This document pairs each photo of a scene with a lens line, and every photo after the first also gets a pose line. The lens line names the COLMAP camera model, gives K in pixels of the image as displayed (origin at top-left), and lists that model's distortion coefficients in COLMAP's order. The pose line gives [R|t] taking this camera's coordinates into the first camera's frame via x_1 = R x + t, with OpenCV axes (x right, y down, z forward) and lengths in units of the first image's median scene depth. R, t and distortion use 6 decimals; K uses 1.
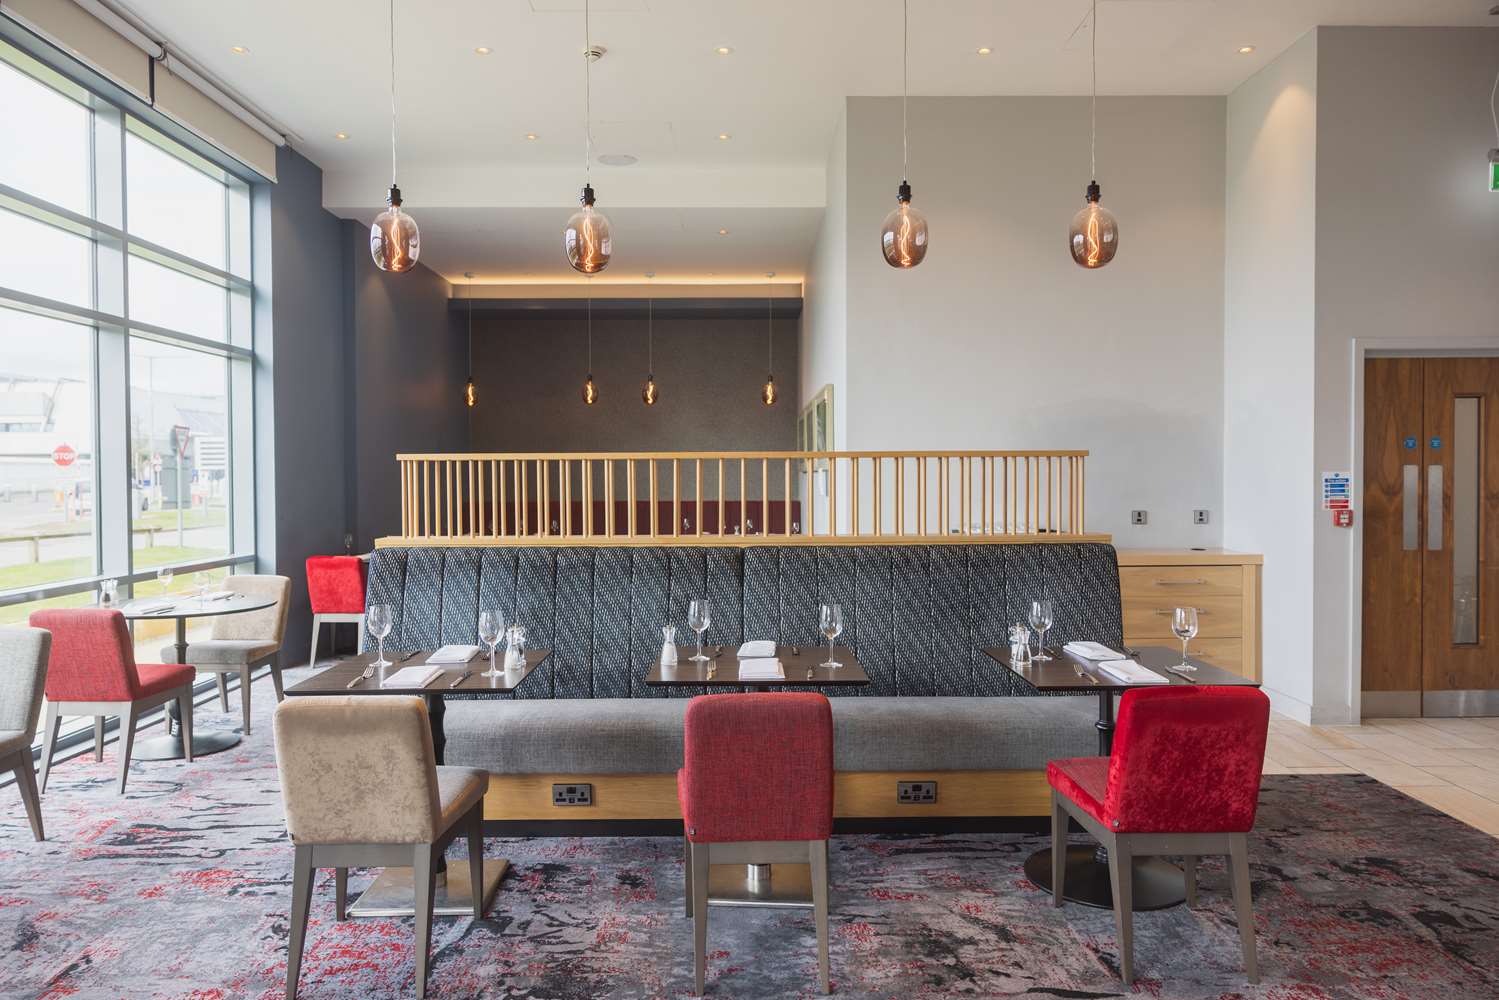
lens RADIAL K [[1011.9, 0, 746.4], [0, 1011.9, 487.0], [0, 0, 1]] dist [0.004242, 0.001220]
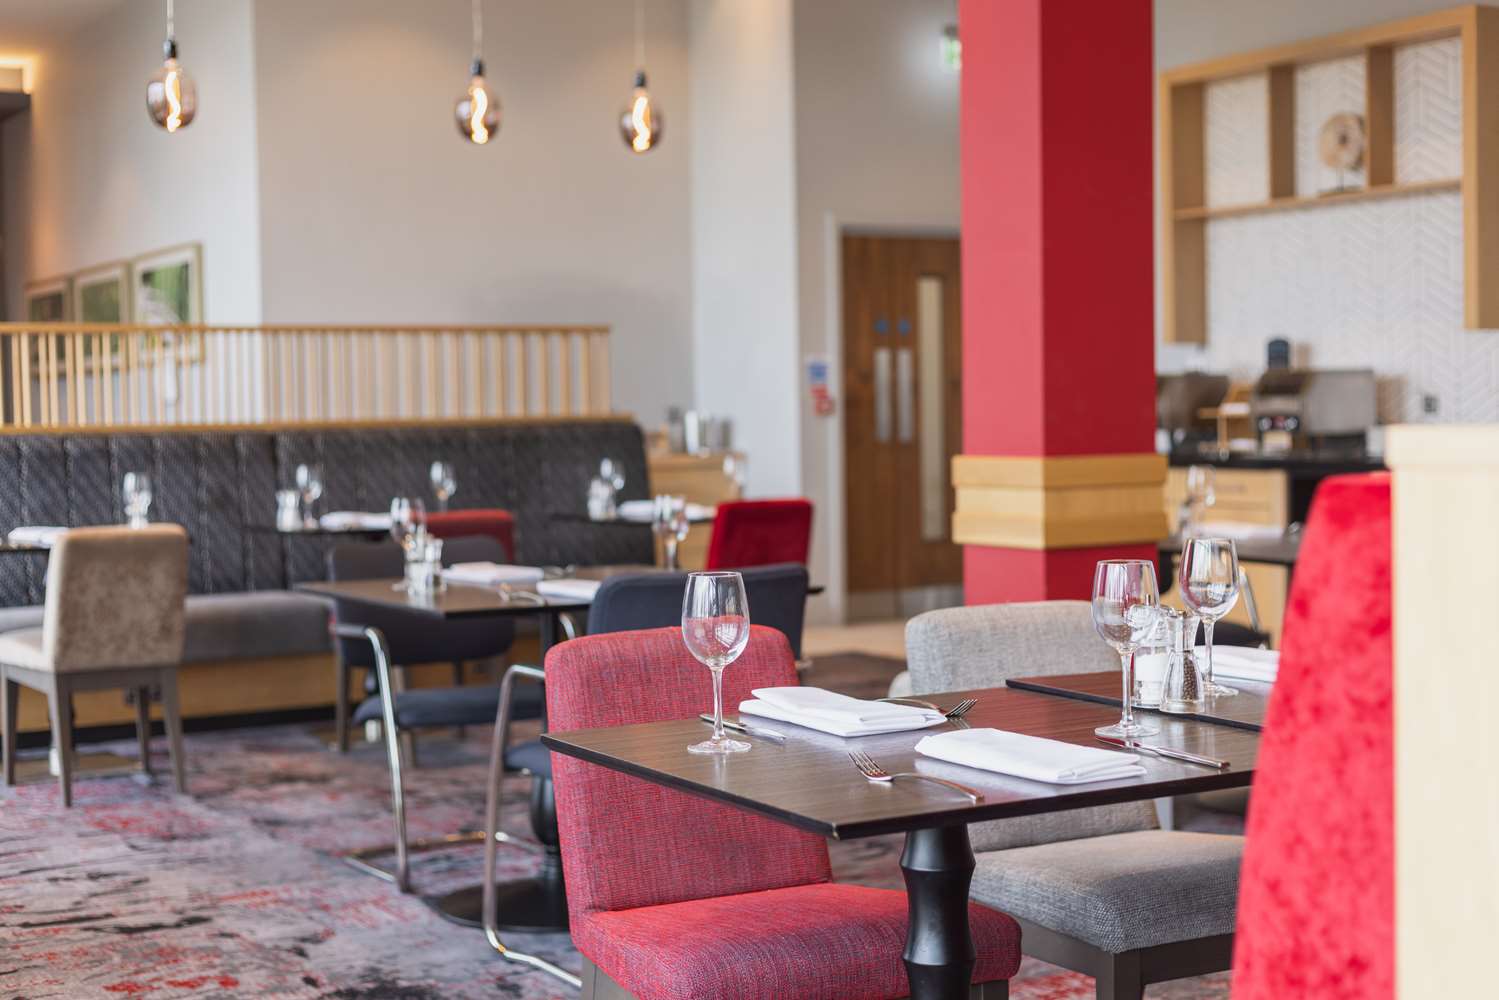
lens RADIAL K [[2226.2, 0, 749.5], [0, 2226.2, 500.0], [0, 0, 1]] dist [0.024158, 0.036051]
pose [[0.861160, -0.031833, 0.507337, -0.719300], [0.021349, 0.999422, 0.026469, 0.086580], [-0.507886, -0.011963, 0.861341, -1.024941]]
